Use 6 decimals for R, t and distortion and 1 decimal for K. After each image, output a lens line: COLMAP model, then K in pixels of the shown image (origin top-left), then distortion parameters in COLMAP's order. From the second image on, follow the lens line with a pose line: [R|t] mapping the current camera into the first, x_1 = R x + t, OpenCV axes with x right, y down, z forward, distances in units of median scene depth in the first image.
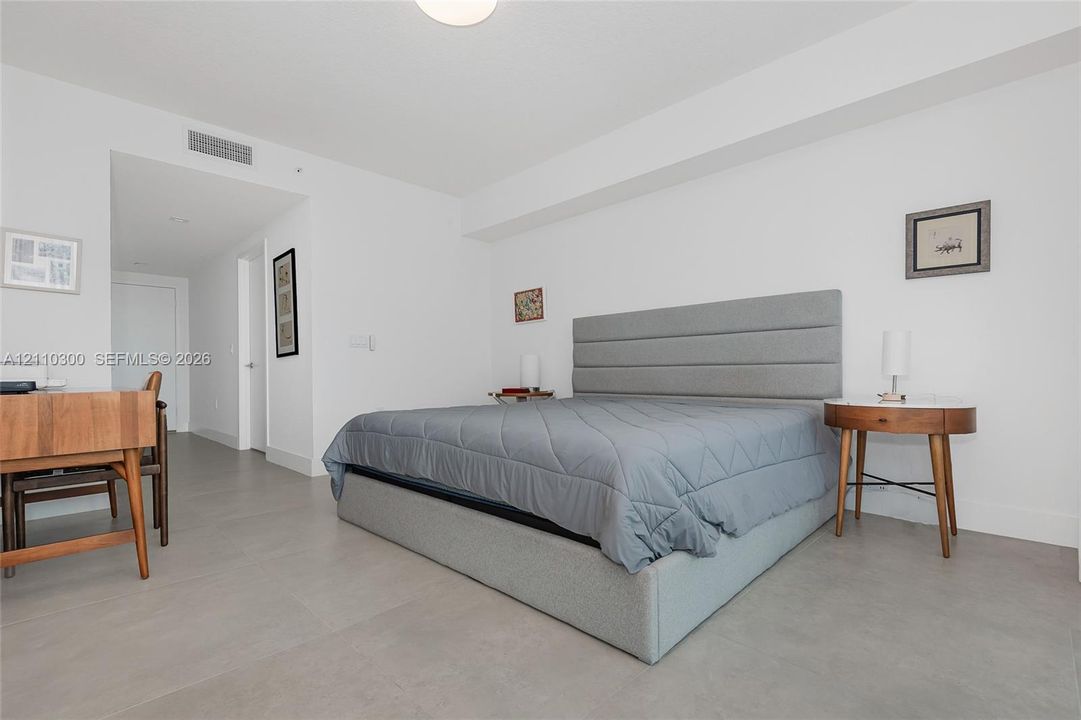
lens RADIAL K [[492.9, 0, 538.4], [0, 492.9, 378.1], [0, 0, 1]] dist [-0.000799, 0.000024]
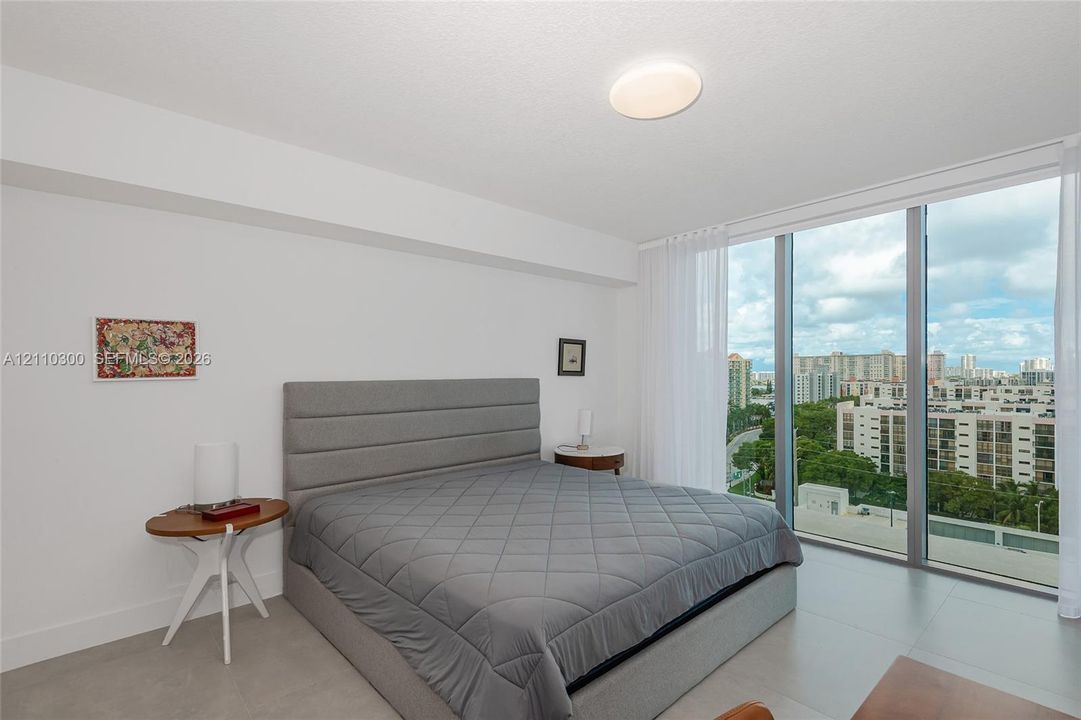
lens RADIAL K [[492.9, 0, 538.4], [0, 492.9, 378.1], [0, 0, 1]] dist [-0.000799, 0.000024]
pose [[0.059711, 0.003947, 0.998208, -0.702549], [0.020214, 0.999782, -0.005163, -0.138831], [-0.998011, 0.020486, 0.059618, 0.726680]]
